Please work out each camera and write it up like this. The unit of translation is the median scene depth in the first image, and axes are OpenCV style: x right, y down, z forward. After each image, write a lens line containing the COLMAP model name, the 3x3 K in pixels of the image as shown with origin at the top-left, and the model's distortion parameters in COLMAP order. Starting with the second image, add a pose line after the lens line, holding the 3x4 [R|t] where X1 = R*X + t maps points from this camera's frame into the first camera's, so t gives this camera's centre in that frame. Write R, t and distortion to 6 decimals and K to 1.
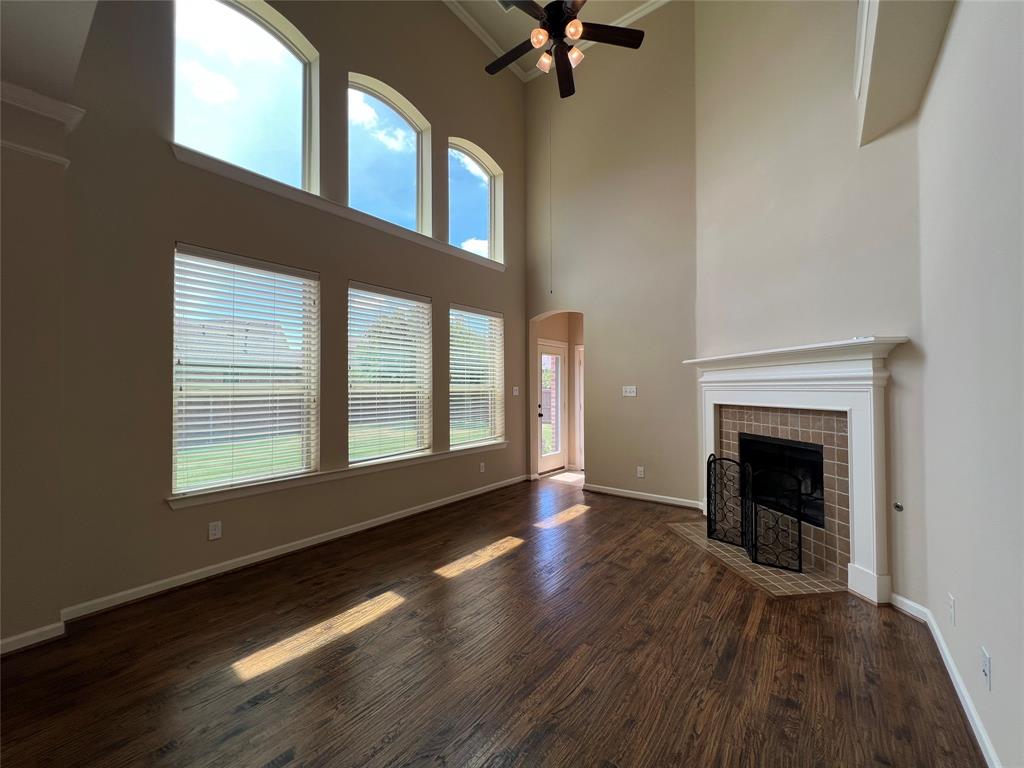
lens RADIAL K [[410.6, 0, 506.0], [0, 410.6, 380.3], [0, 0, 1]] dist [-0.002267, 0.000888]
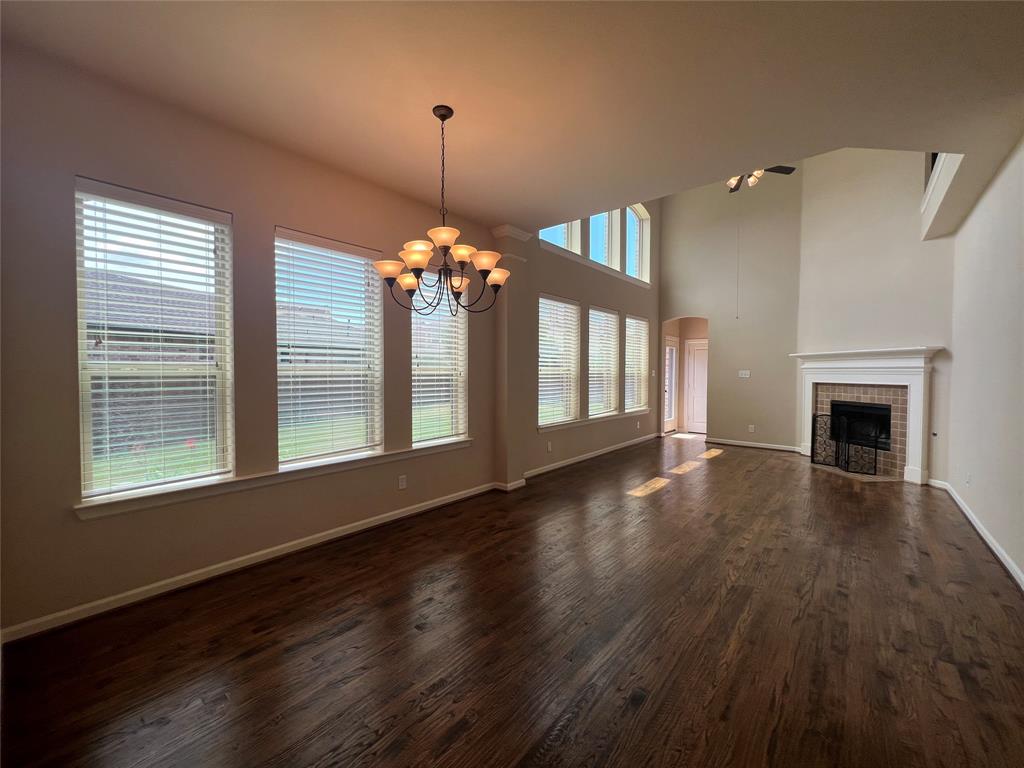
lens RADIAL K [[410.6, 0, 507.2], [0, 410.6, 381.0], [0, 0, 1]] dist [-0.002267, 0.000888]
pose [[0.999141, 0.009595, -0.040318, -0.643985], [-0.007877, 0.999063, 0.042560, -0.006012], [0.040689, -0.042206, 0.998280, -0.657856]]
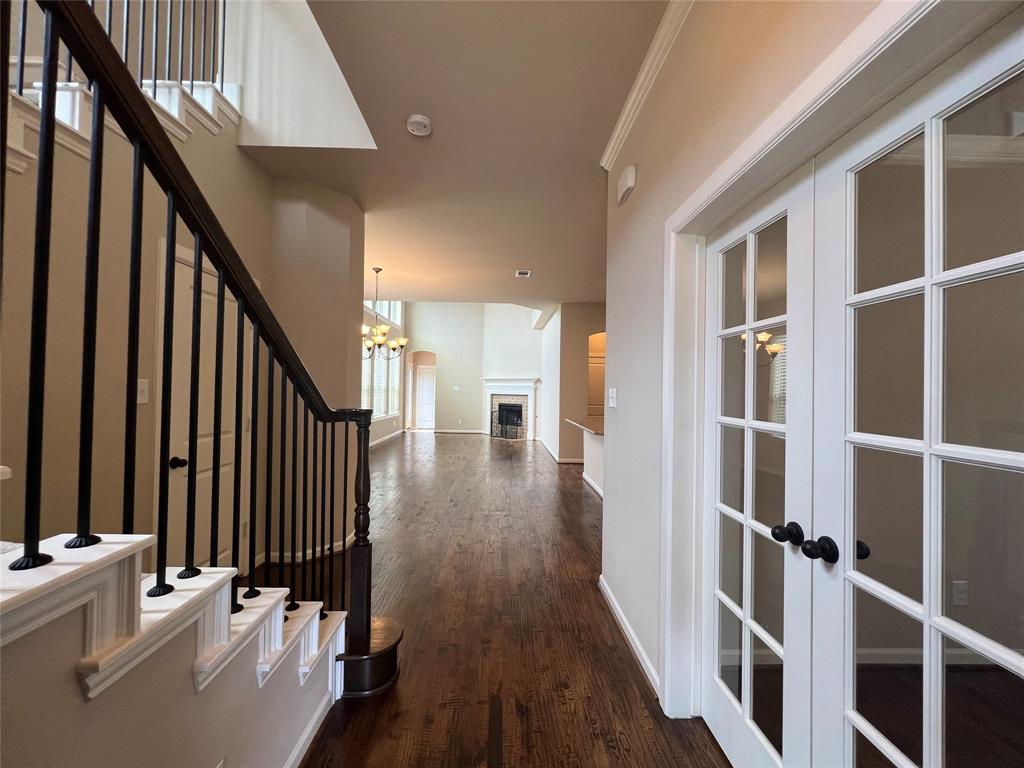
lens RADIAL K [[410.6, 0, 512.4], [0, 410.6, 377.5], [0, 0, 1]] dist [-0.002267, 0.000888]
pose [[0.755531, 0.025187, 0.654628, -1.368926], [-0.030051, 0.999541, -0.003775, -0.053869], [-0.654423, -0.016821, 0.755941, -1.379192]]
